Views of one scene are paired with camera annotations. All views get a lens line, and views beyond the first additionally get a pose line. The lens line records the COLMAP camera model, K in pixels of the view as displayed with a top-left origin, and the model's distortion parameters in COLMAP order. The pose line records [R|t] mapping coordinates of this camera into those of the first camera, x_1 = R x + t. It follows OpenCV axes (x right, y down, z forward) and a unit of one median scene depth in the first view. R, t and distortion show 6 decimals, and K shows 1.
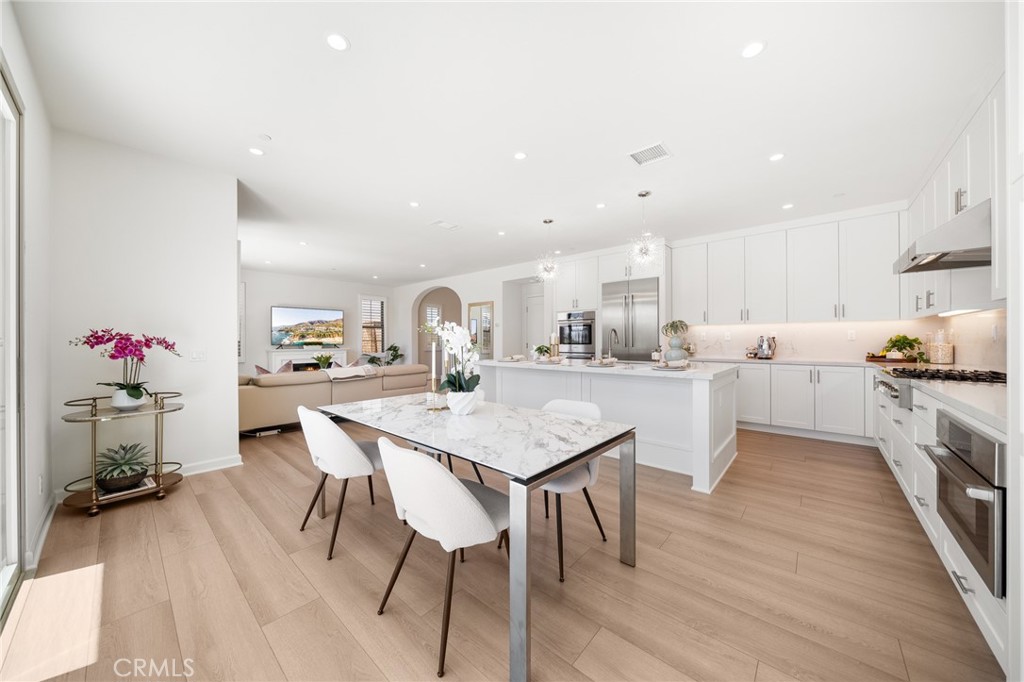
lens RADIAL K [[348.3, 0, 507.9], [0, 348.3, 337.4], [0, 0, 1]] dist [-0.002516, -0.000227]
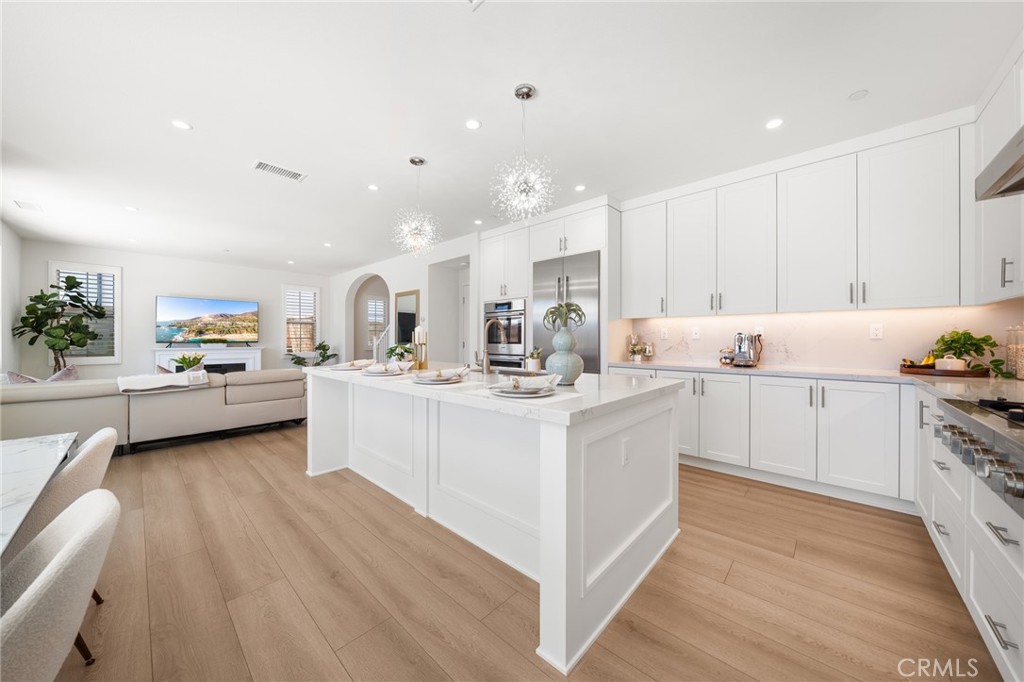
lens RADIAL K [[348.3, 0, 507.9], [0, 348.3, 337.4], [0, 0, 1]] dist [-0.002516, -0.000227]
pose [[0.999761, 0.004234, -0.021468, 0.276840], [-0.004150, 0.999984, 0.003926, 0.004021], [0.021485, -0.003836, 0.999762, 0.295472]]
